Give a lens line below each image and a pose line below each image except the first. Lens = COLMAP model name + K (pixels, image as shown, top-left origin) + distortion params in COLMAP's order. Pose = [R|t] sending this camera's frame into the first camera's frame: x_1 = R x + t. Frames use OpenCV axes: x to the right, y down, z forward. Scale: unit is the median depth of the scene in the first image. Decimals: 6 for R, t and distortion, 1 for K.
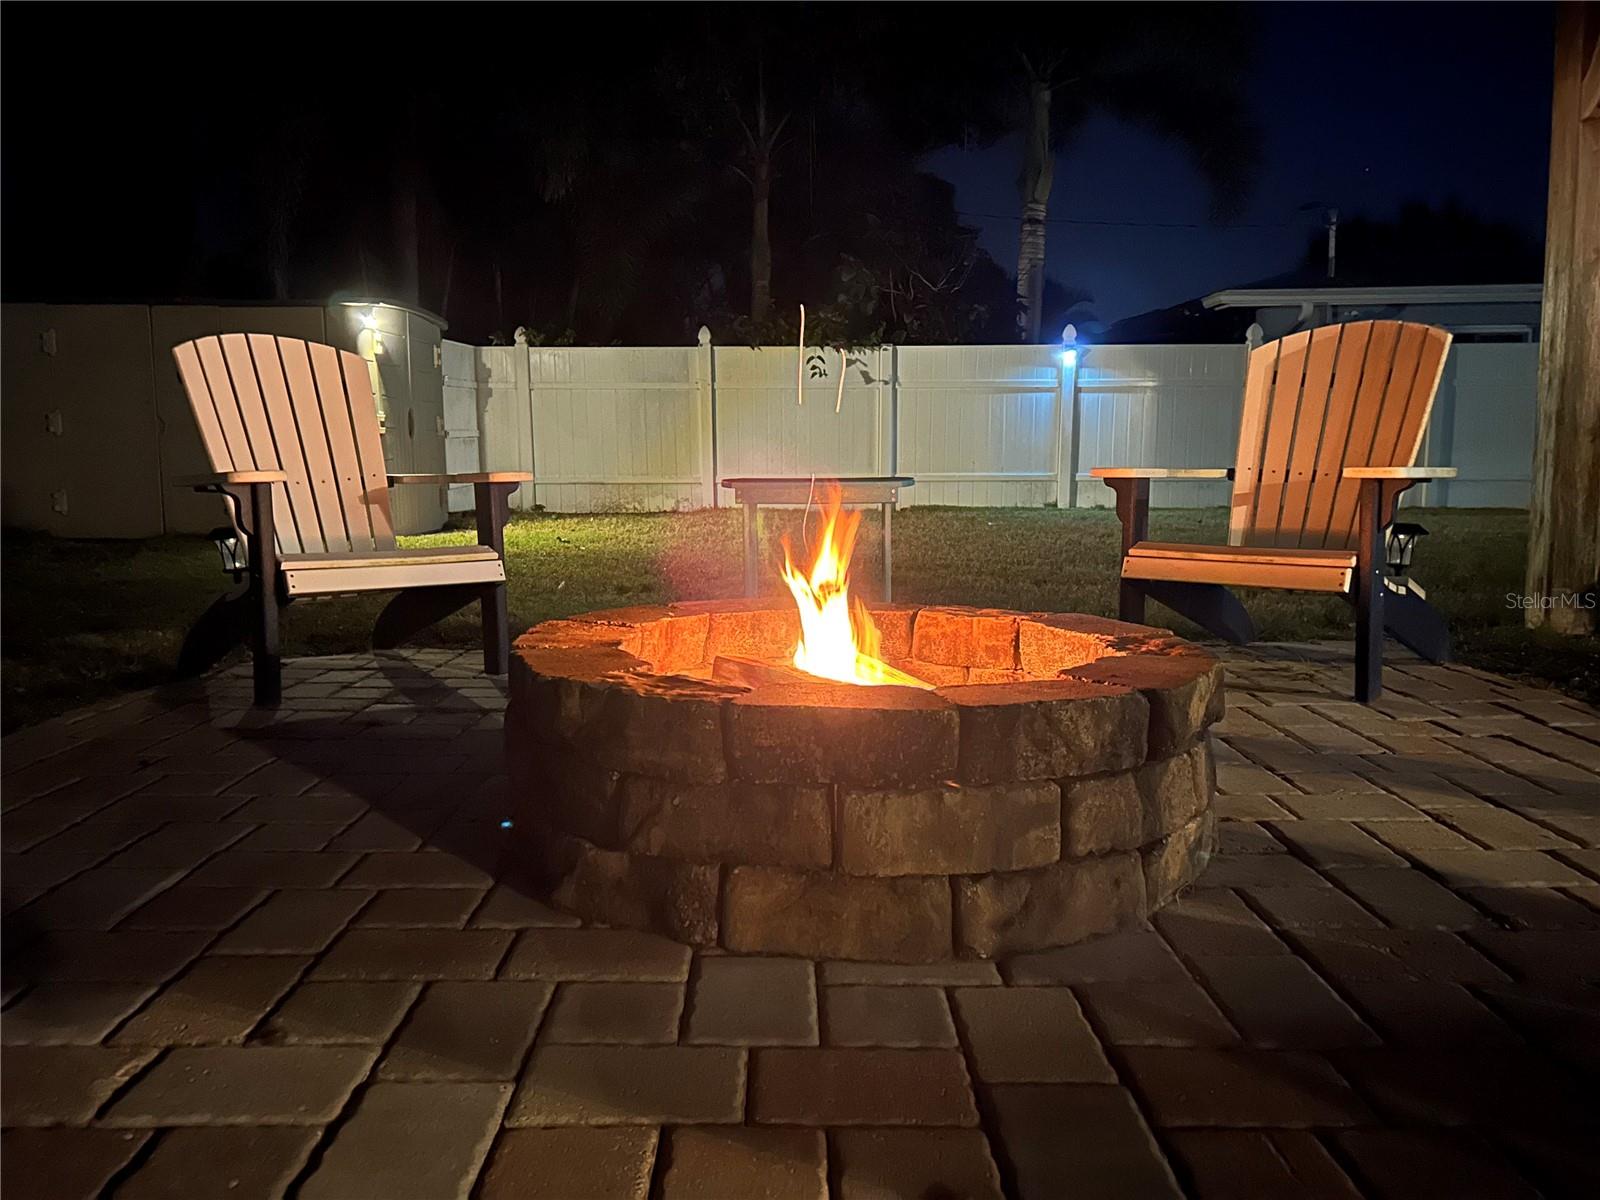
lens RADIAL K [[1179.0, 0, 795.7], [0, 1179.0, 603.3], [0, 0, 1]] dist [0.073300, -0.086510]
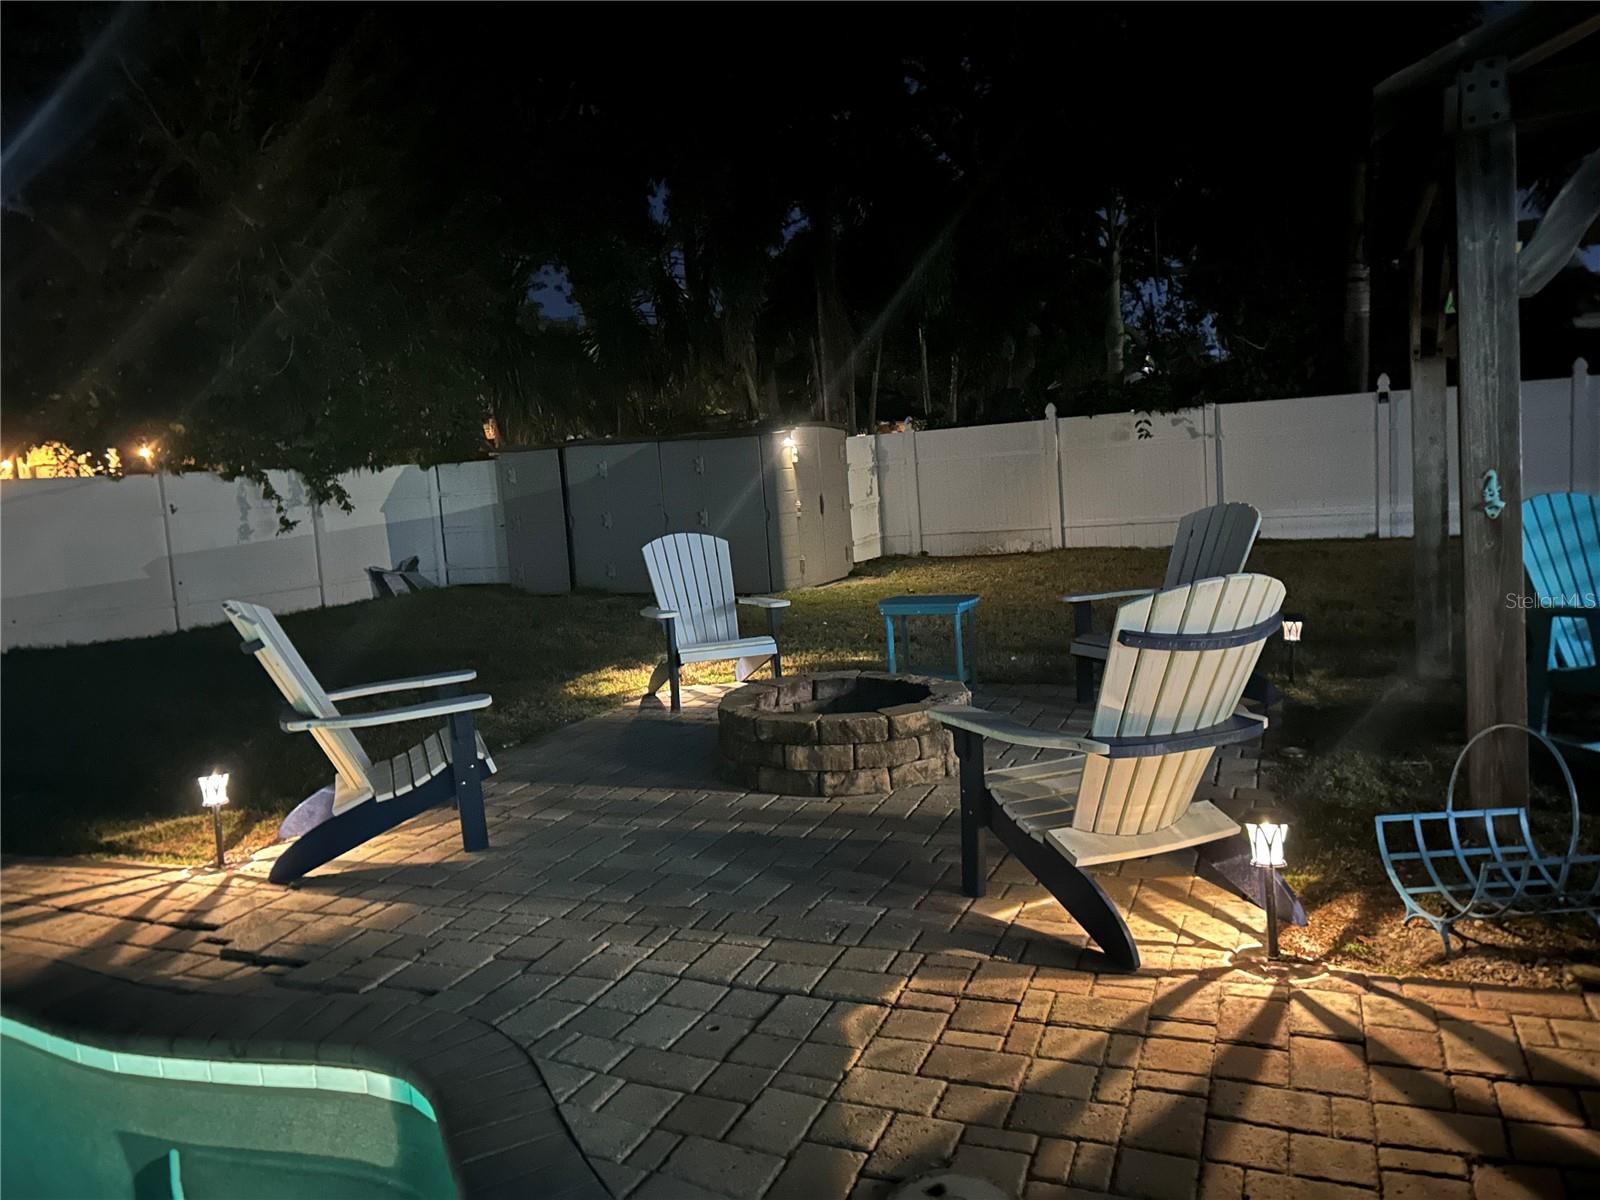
lens RADIAL K [[1179.0, 0, 795.7], [0, 1179.0, 603.3], [0, 0, 1]] dist [0.073300, -0.086510]
pose [[0.918036, -0.015034, -0.396211, 0.606738], [0.016531, 0.999863, 0.000362, -0.106150], [0.396151, -0.006882, 0.918159, -0.898762]]
